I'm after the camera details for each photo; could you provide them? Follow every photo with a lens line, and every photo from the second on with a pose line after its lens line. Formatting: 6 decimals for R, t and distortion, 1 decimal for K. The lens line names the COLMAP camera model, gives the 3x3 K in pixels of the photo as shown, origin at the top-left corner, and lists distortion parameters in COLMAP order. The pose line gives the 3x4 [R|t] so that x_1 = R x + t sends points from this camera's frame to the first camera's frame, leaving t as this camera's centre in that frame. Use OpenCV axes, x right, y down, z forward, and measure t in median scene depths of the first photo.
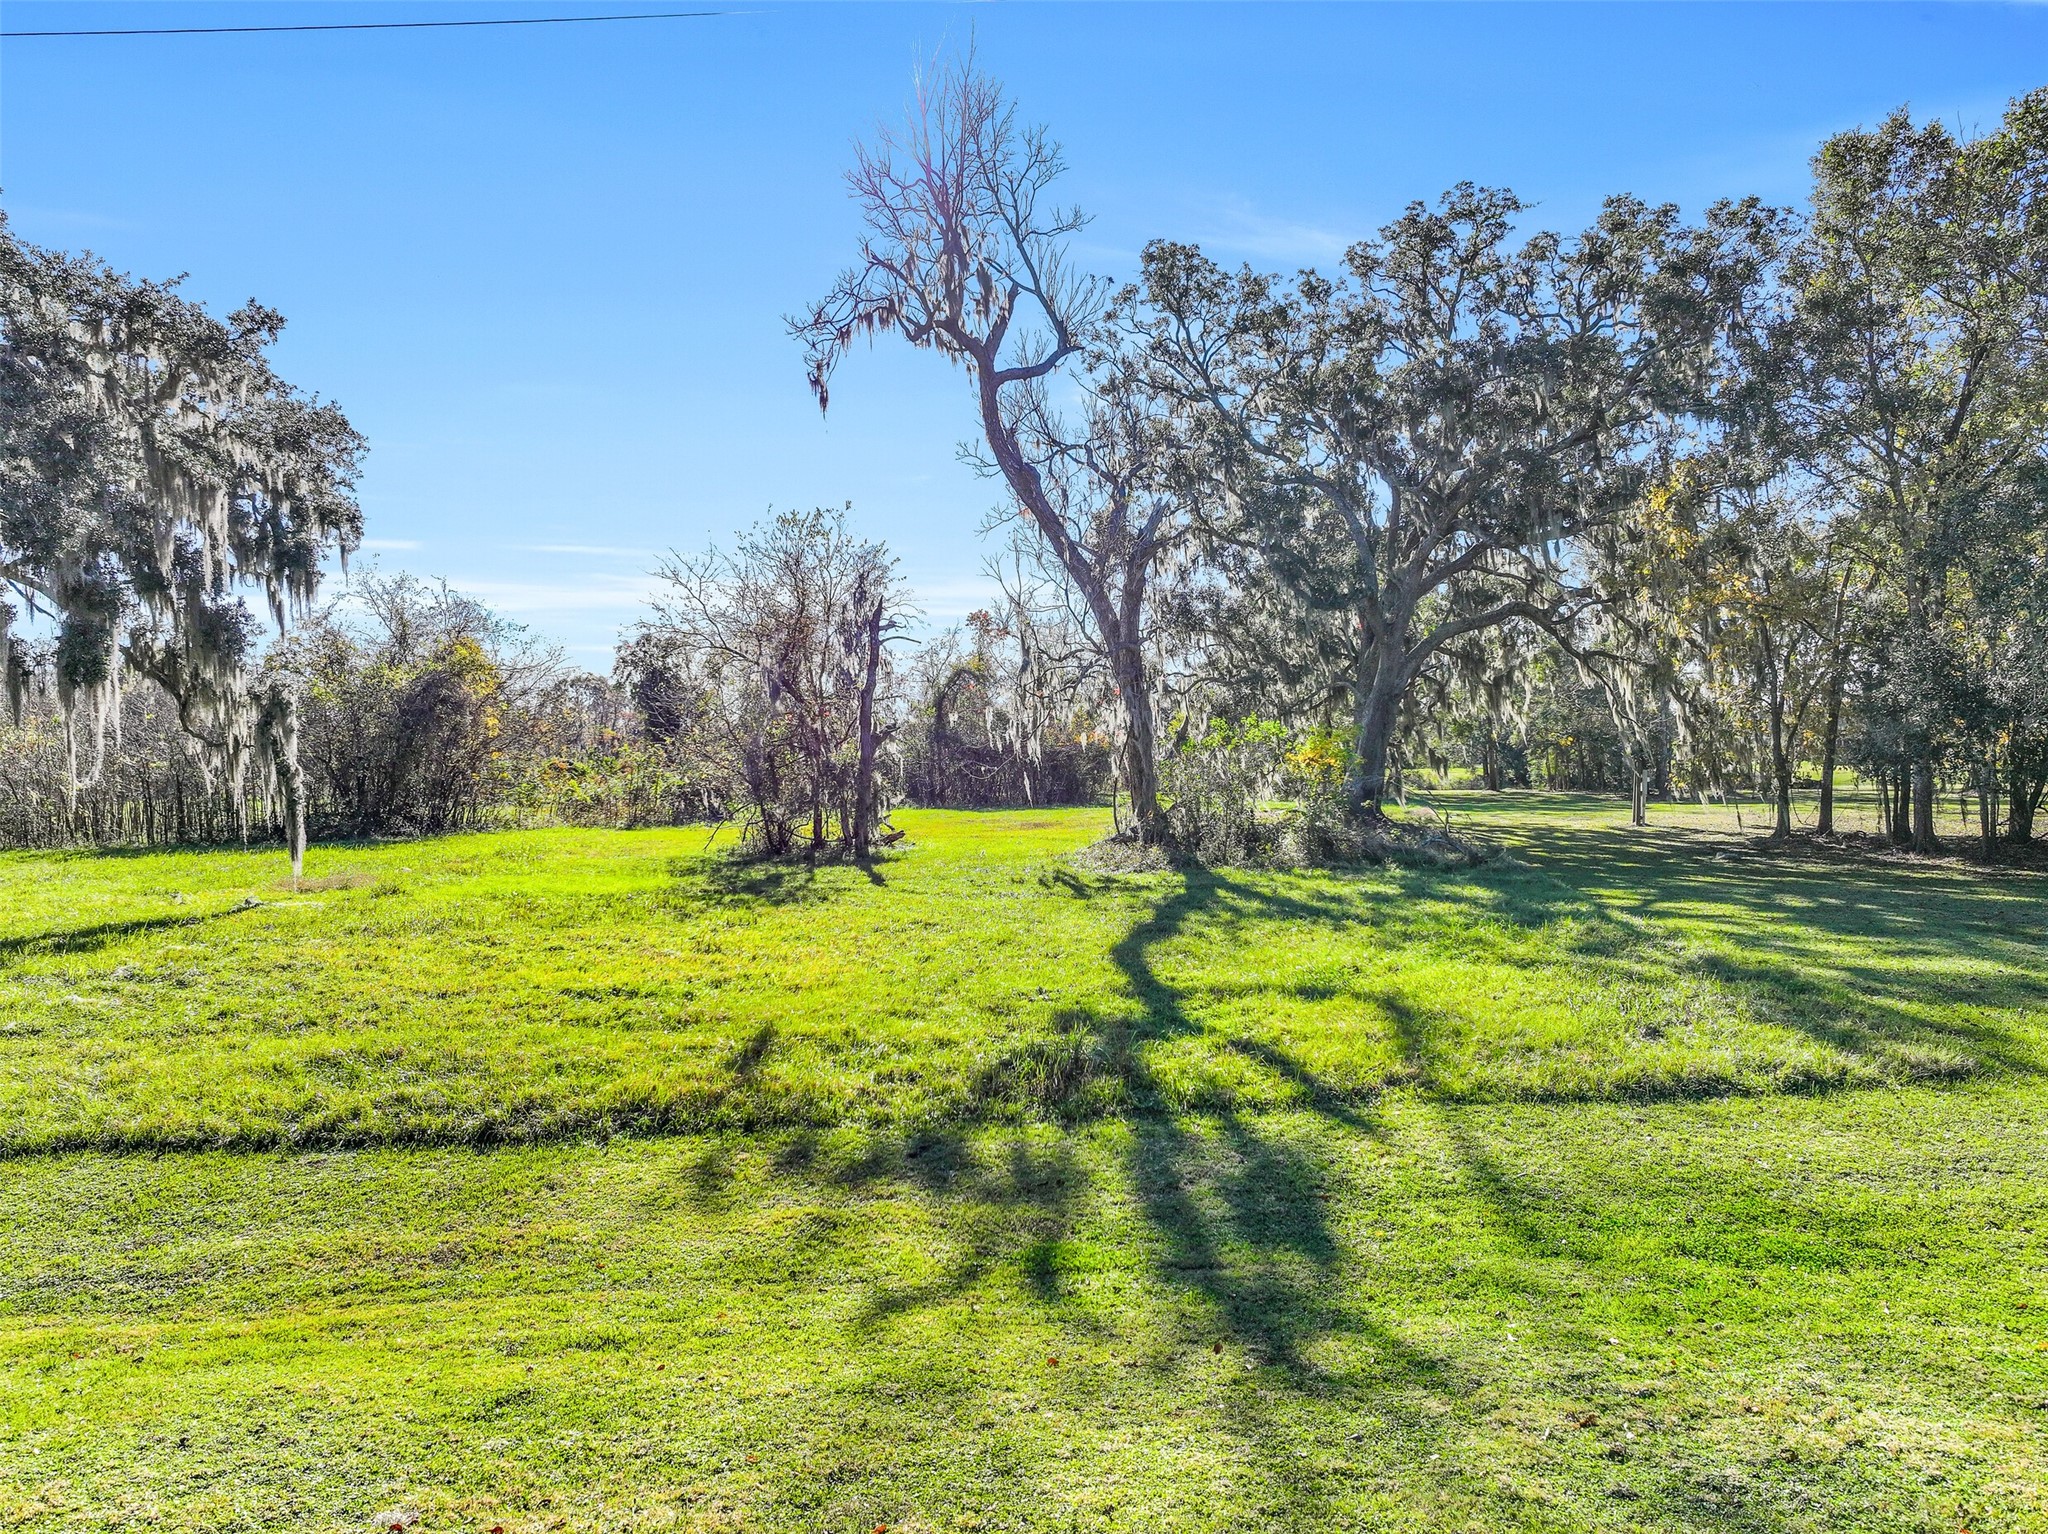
lens RADIAL K [[1439.6, 0, 1021.2], [0, 1439.6, 769.4], [0, 0, 1]] dist [0.003380, 0.010540]
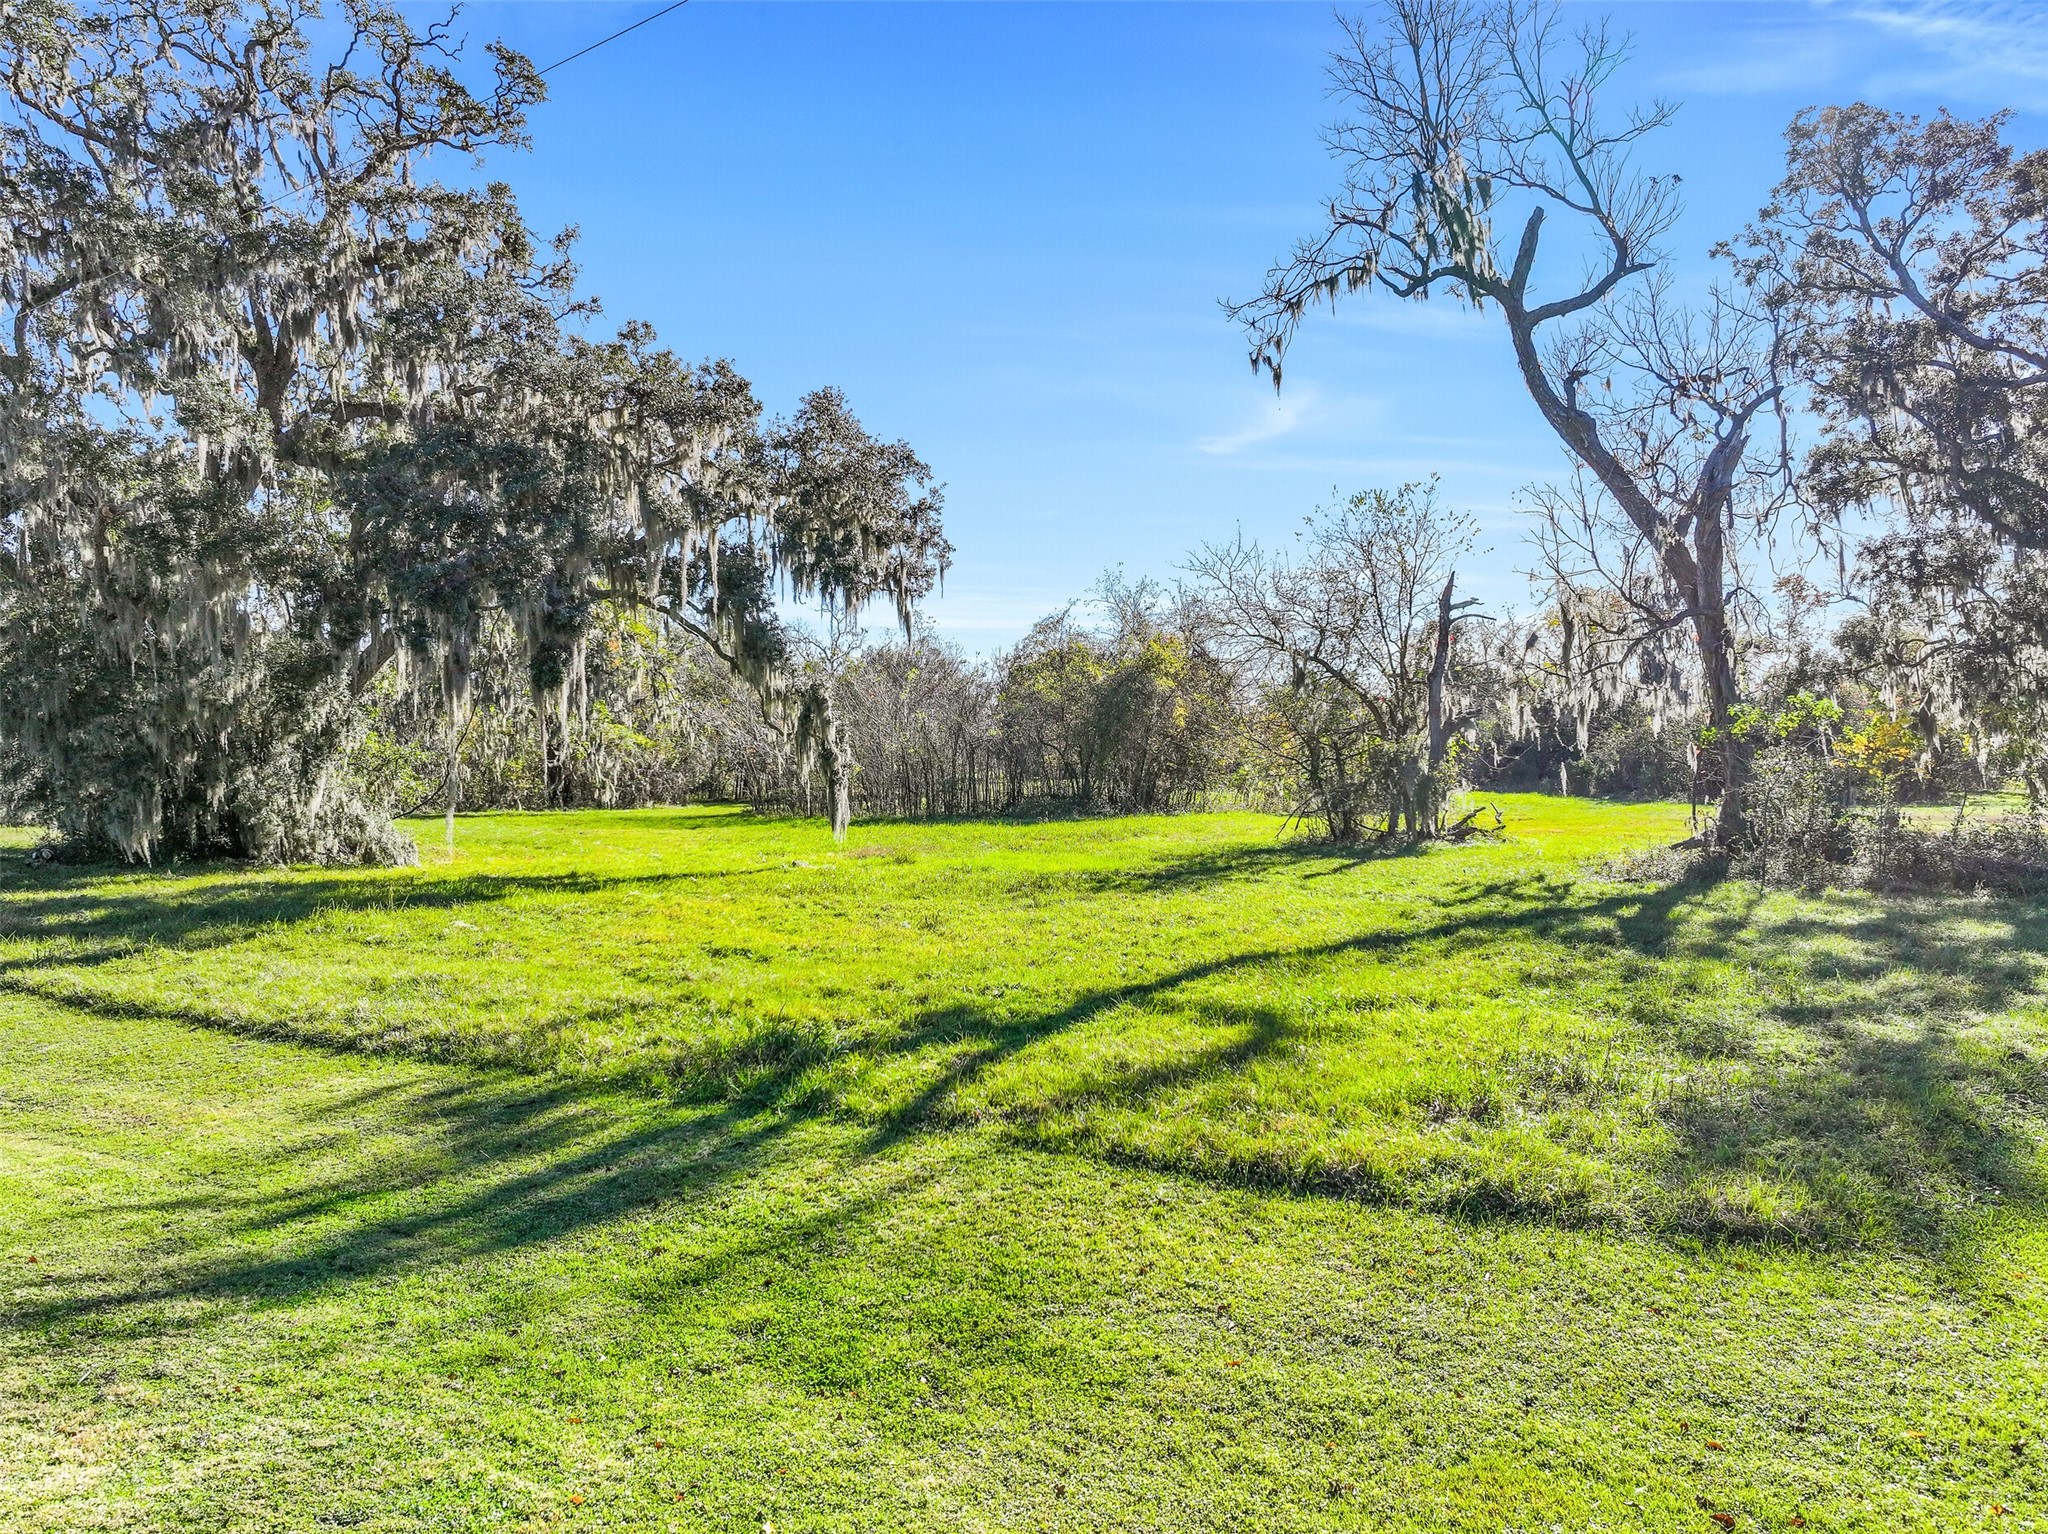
lens RADIAL K [[1439.6, 0, 1022.3], [0, 1439.6, 767.4], [0, 0, 1]] dist [0.003380, 0.010540]
pose [[0.816793, 0.010436, -0.576836, 0.273259], [-0.006546, 0.999940, 0.008822, -0.000712], [0.576893, -0.003430, 0.816812, 0.102569]]
